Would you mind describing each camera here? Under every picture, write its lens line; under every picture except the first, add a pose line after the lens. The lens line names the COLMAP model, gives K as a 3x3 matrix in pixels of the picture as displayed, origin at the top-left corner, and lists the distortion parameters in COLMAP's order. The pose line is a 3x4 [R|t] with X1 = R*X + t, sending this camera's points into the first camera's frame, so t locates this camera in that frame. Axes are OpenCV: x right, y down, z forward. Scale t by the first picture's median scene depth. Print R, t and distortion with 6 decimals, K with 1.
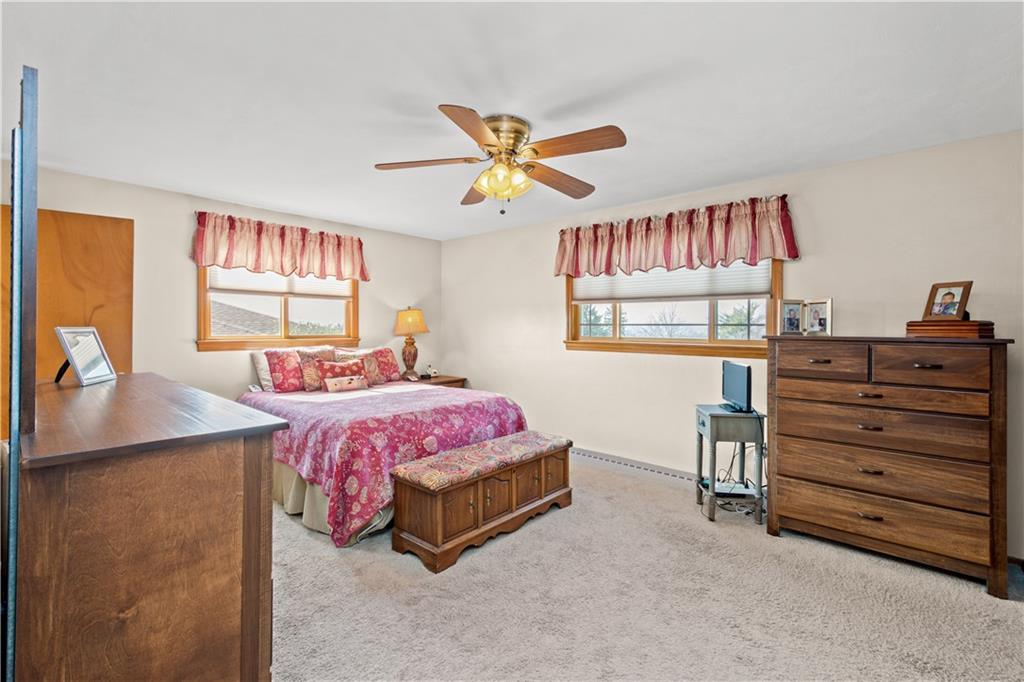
lens RADIAL K [[441.1, 0, 513.5], [0, 441.1, 327.2], [0, 0, 1]] dist [-0.000014, -0.000056]
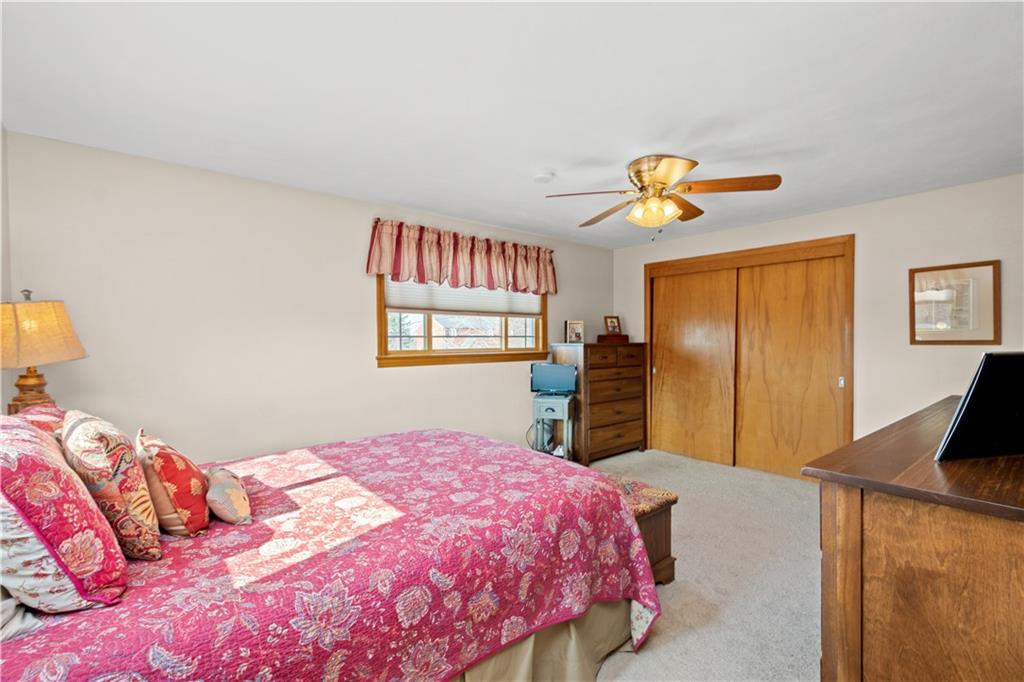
lens RADIAL K [[447.4, 0, 517.0], [0, 447.4, 353.2], [0, 0, 1]] dist [0.001573, 0.000001]
pose [[0.170555, -0.044445, 0.984345, -0.792338], [0.001534, 0.998993, 0.044841, -0.015106], [-0.985347, -0.006138, 0.170452, 0.735179]]
